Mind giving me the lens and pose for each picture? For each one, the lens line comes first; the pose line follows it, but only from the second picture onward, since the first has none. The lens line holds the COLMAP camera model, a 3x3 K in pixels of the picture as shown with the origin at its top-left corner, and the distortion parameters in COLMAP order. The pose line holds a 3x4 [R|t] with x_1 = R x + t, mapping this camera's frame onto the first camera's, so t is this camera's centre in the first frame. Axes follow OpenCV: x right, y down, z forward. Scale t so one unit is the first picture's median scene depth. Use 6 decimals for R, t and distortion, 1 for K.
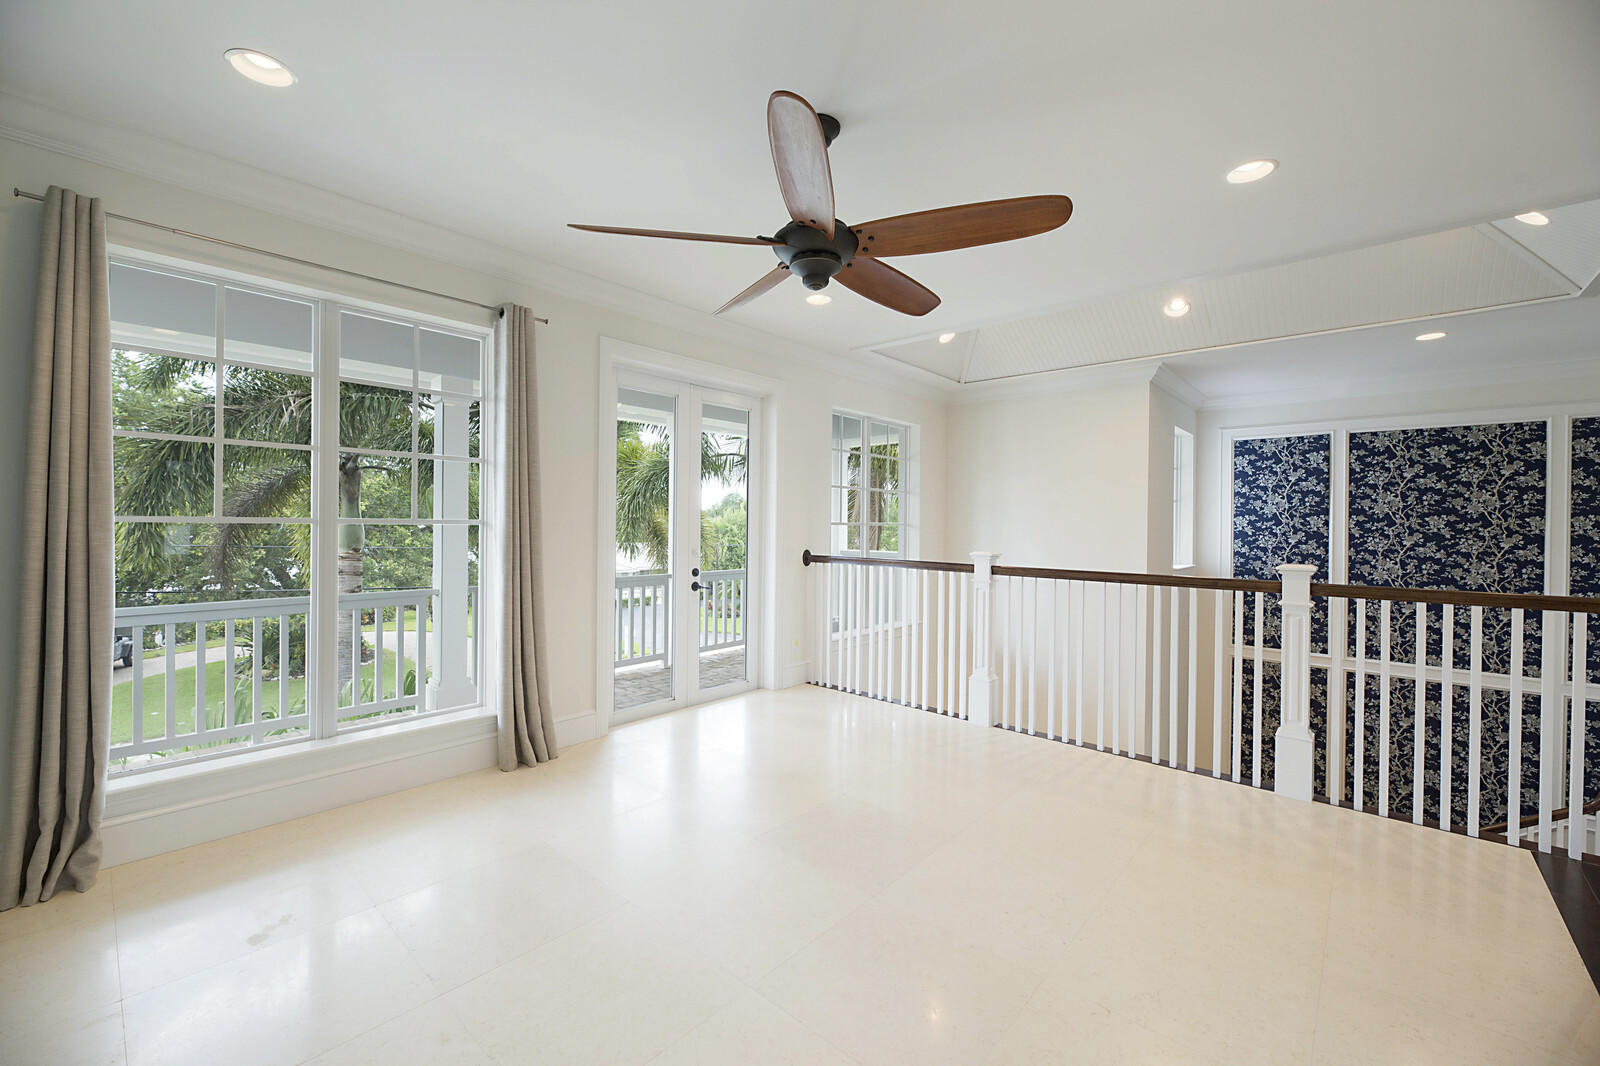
lens RADIAL K [[647.4, 0, 810.4], [0, 647.4, 529.4], [0, 0, 1]] dist [-0.000781, 0.000014]
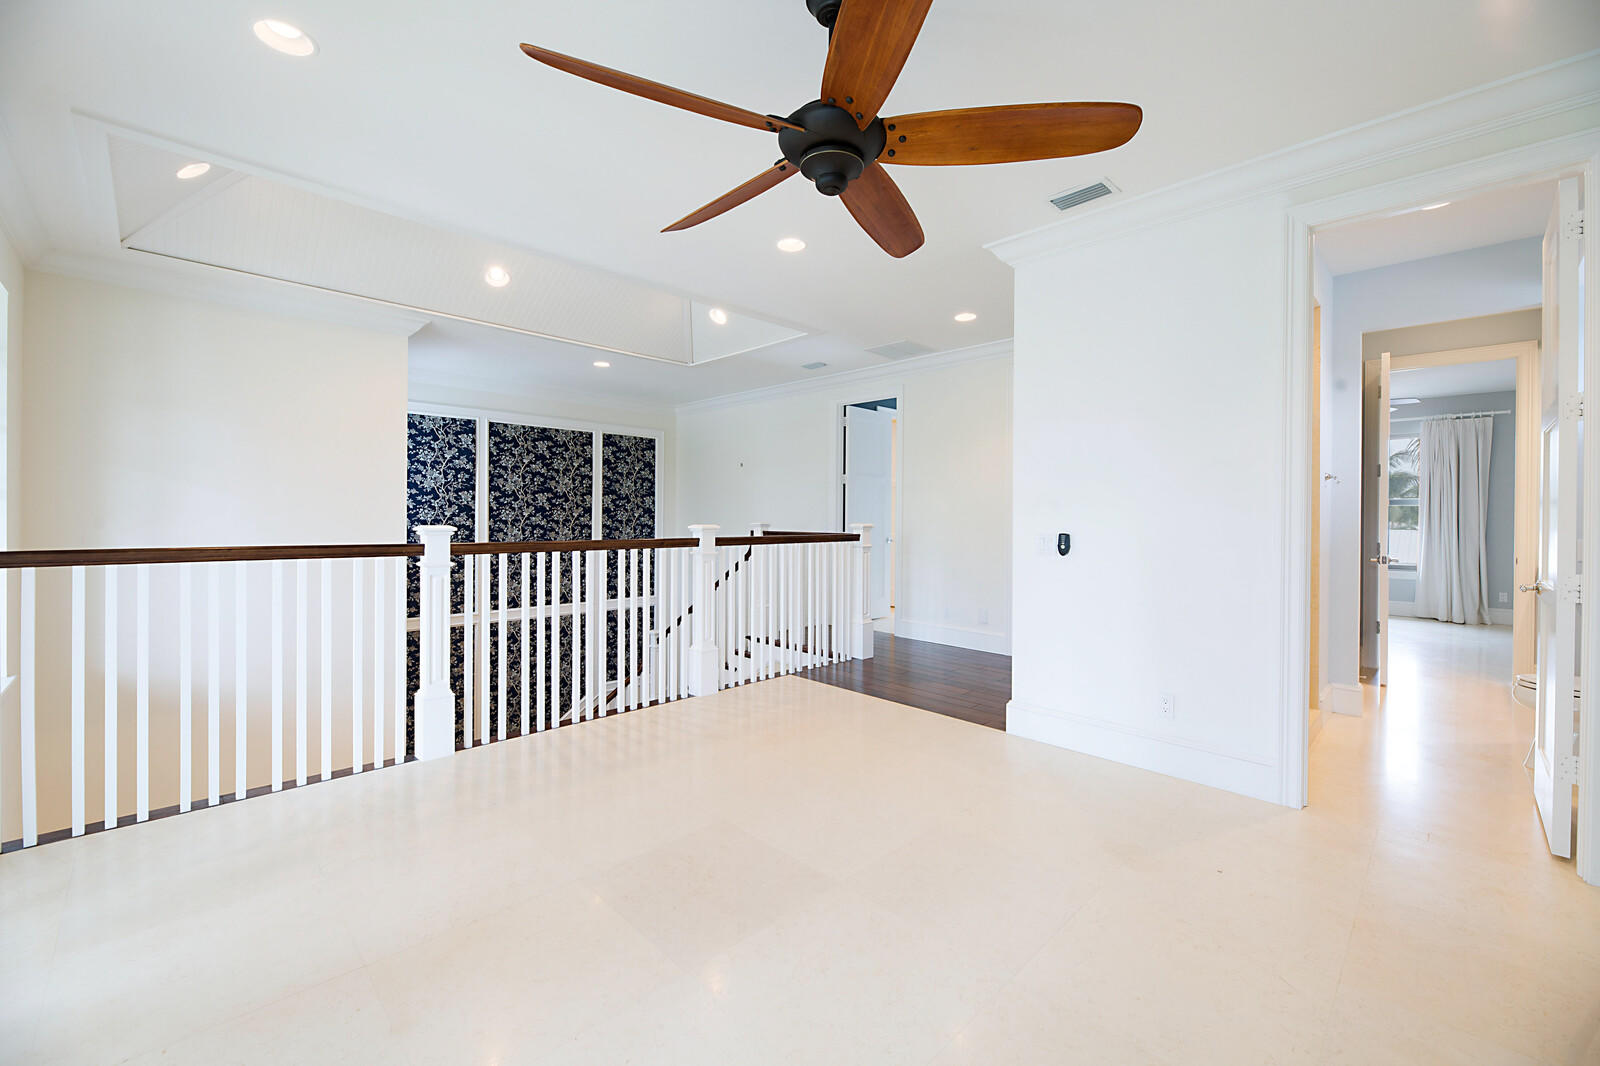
lens RADIAL K [[647.4, 0, 810.4], [0, 647.4, 529.4], [0, 0, 1]] dist [-0.000781, 0.000014]
pose [[0.067289, -0.036682, 0.997059, -0.311689], [-0.003612, 0.999308, 0.037009, 0.001935], [-0.997727, -0.006092, 0.067110, 0.336288]]
